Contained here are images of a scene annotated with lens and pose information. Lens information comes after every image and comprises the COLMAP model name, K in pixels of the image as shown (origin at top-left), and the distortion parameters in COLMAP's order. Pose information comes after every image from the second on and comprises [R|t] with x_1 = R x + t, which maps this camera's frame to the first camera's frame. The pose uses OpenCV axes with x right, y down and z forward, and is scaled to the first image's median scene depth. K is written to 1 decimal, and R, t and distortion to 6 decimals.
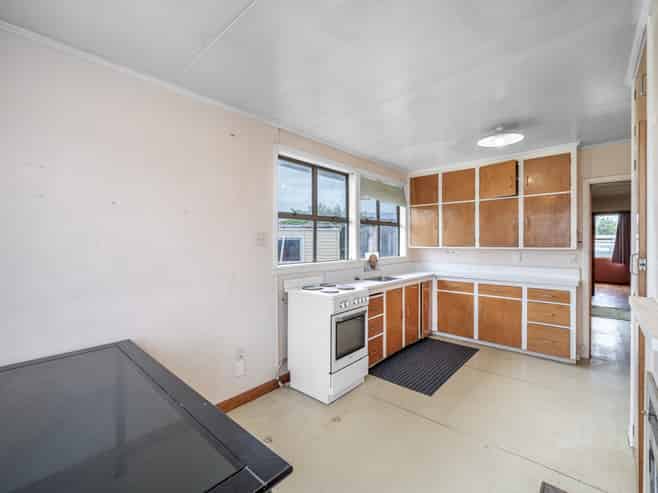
lens RADIAL K [[295.1, 0, 329.0], [0, 295.1, 246.5], [0, 0, 1]] dist [0.000566, 0.000032]
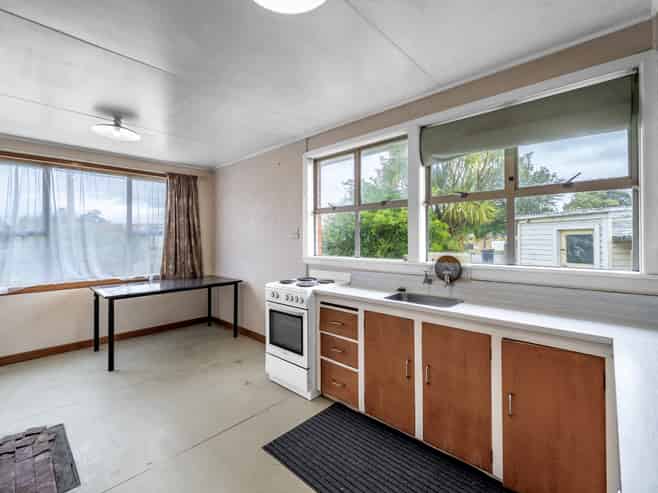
lens RADIAL K [[298.0, 0, 328.1], [0, 298.0, 236.5], [0, 0, 1]] dist [0.000035, 0.000046]
pose [[-0.013555, 0.001456, -0.999907, 0.766147], [-0.006375, 0.999978, 0.001542, -0.009750], [0.999888, 0.006395, -0.013546, 0.835484]]
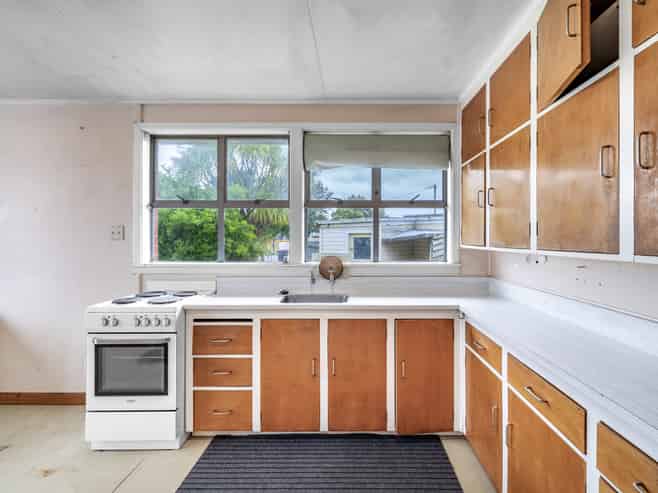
lens RADIAL K [[305.0, 0, 352.7], [0, 305.0, 238.4], [0, 0, 1]] dist [-0.001395, -0.000362]
pose [[0.675986, 0.006254, -0.736888, 0.689632], [-0.014209, 0.999889, -0.004549, -0.008000], [0.736778, 0.013545, 0.675999, 0.648428]]
